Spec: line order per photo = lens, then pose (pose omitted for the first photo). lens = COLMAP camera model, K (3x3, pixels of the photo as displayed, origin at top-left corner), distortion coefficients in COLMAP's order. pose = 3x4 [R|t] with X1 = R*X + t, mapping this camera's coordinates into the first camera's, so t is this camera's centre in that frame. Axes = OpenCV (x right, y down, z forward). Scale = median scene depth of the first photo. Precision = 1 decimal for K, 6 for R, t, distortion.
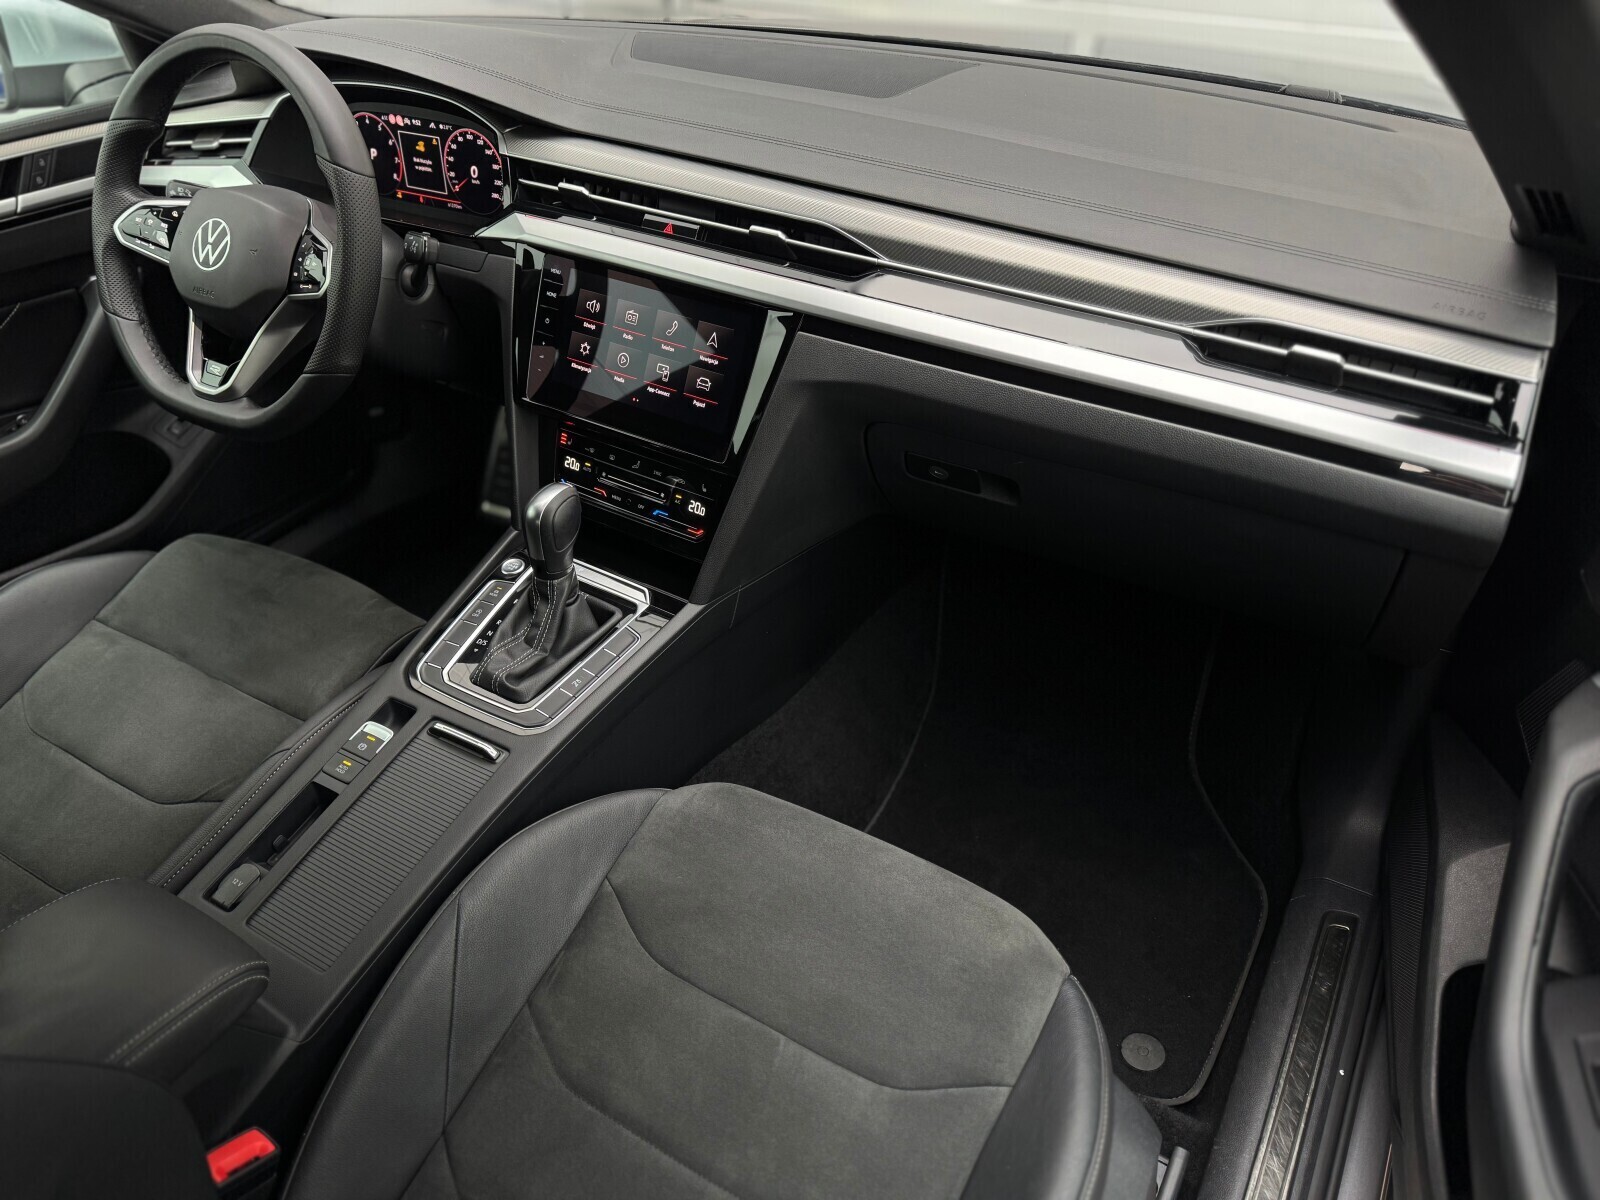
lens RADIAL K [[1122.6, 0, 800.7], [0, 1122.6, 597.3], [0, 0, 1]] dist [0.079433, -0.081996]
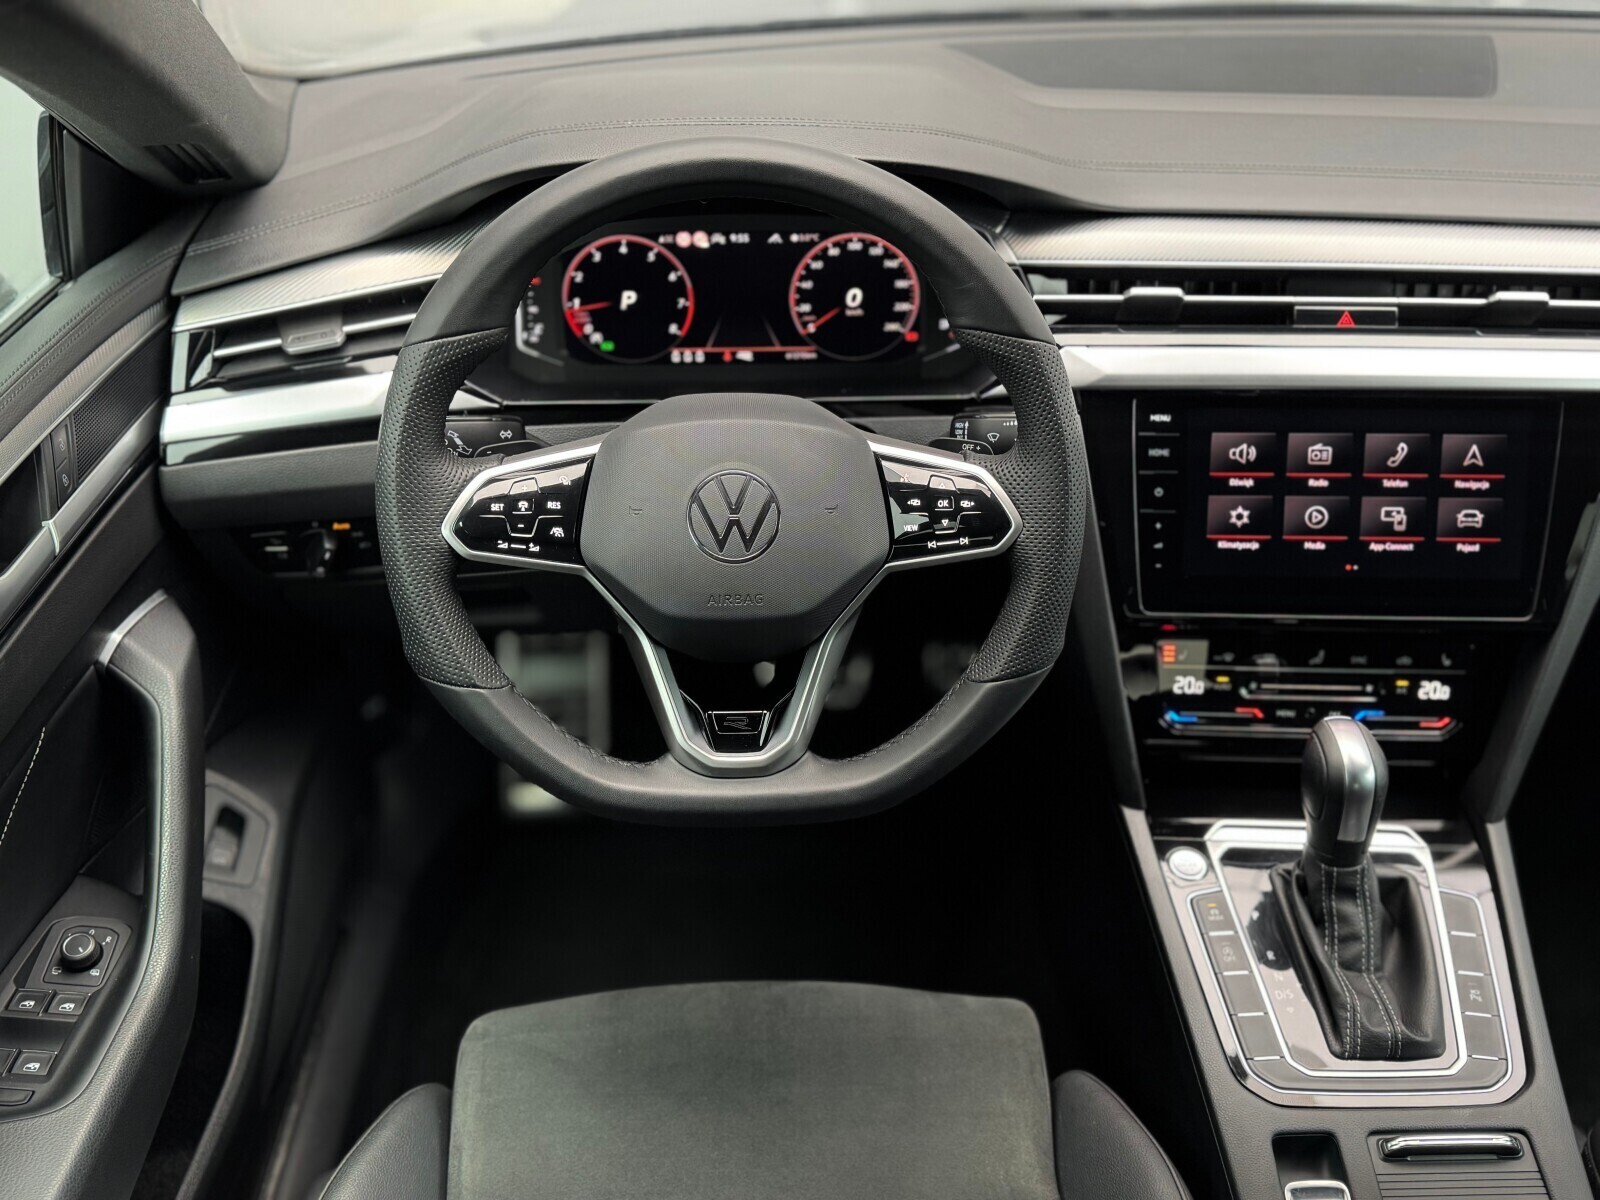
lens RADIAL K [[1488.5, 0, 812.2], [0, 1488.5, 611.8], [0, 0, 1]] dist [0.095965, 0.000000]
pose [[0.845093, -0.287559, 0.450697, -0.731579], [0.302242, 0.952353, 0.040904, -0.248346], [-0.440985, 0.101652, 0.891739, 0.286898]]
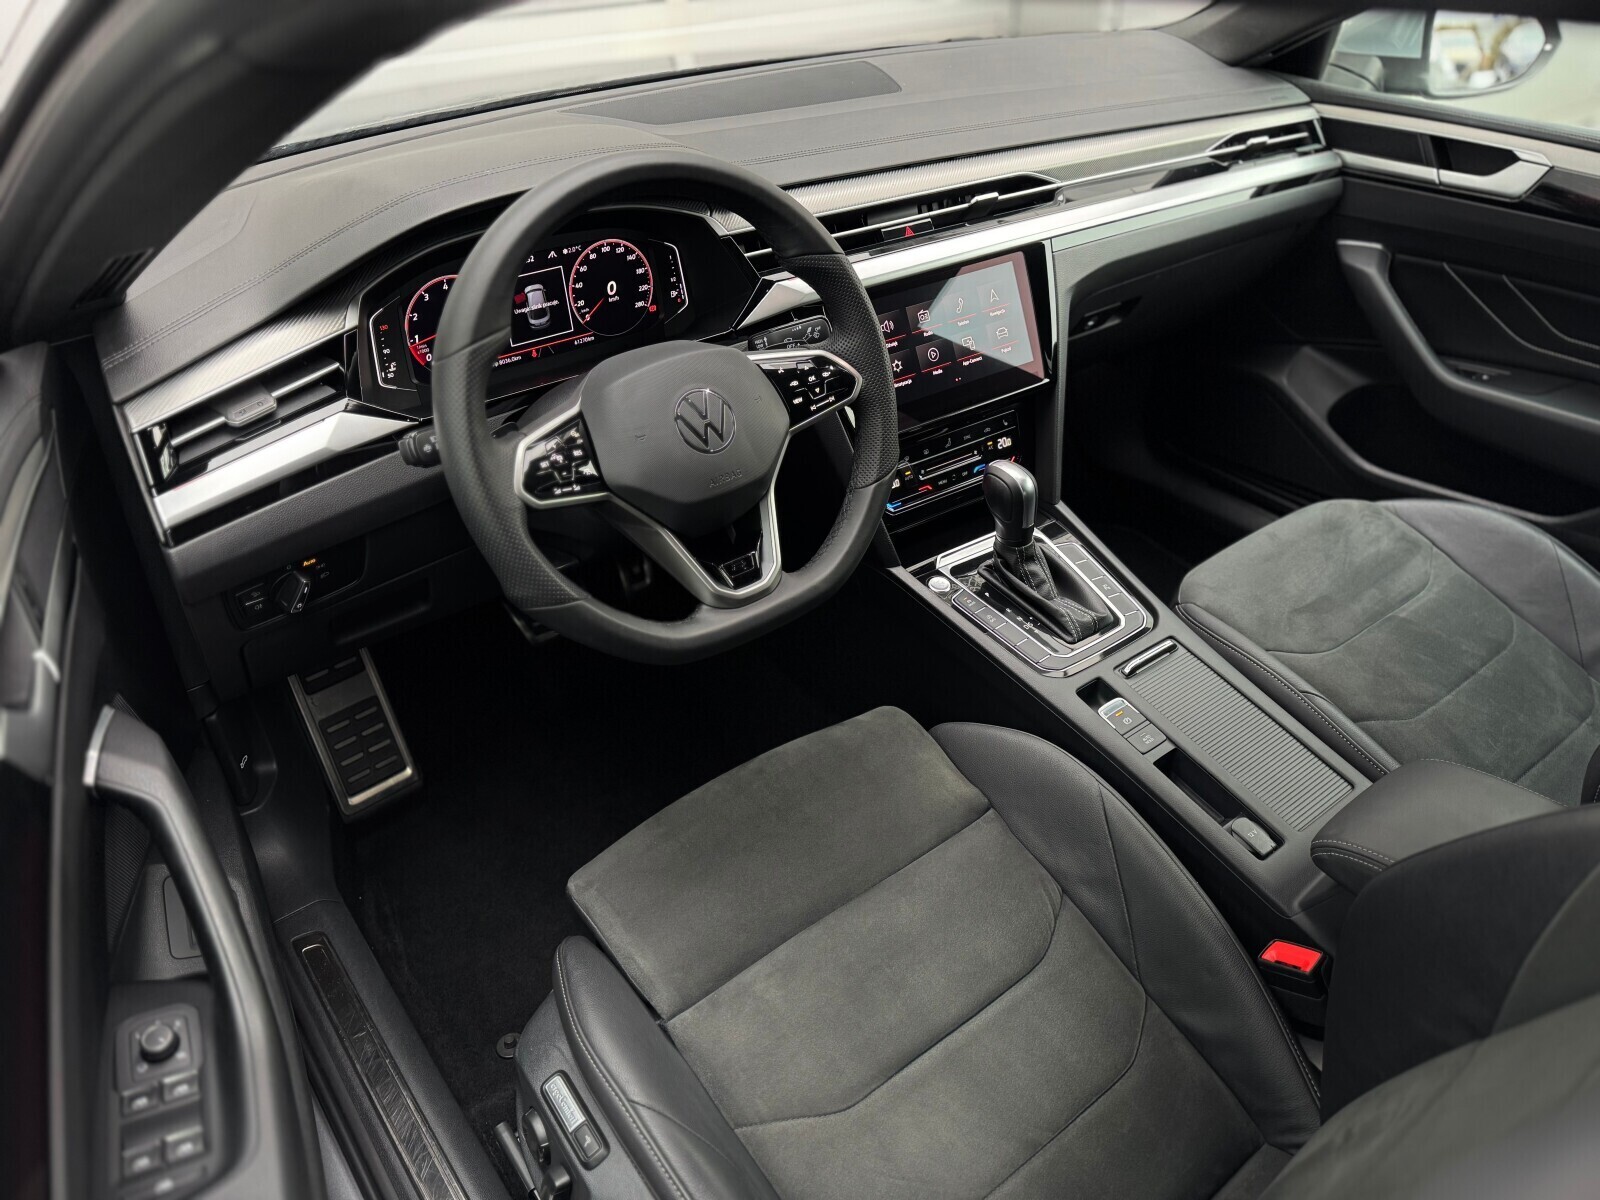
lens RADIAL K [[1122.6, 0, 807.1], [0, 1122.6, 609.0], [0, 0, 1]] dist [0.079433, -0.081996]
pose [[0.360027, -0.526007, 0.770517, -1.028098], [0.551802, 0.786010, 0.278752, -0.339477], [-0.752260, 0.324814, 0.573237, 0.472132]]
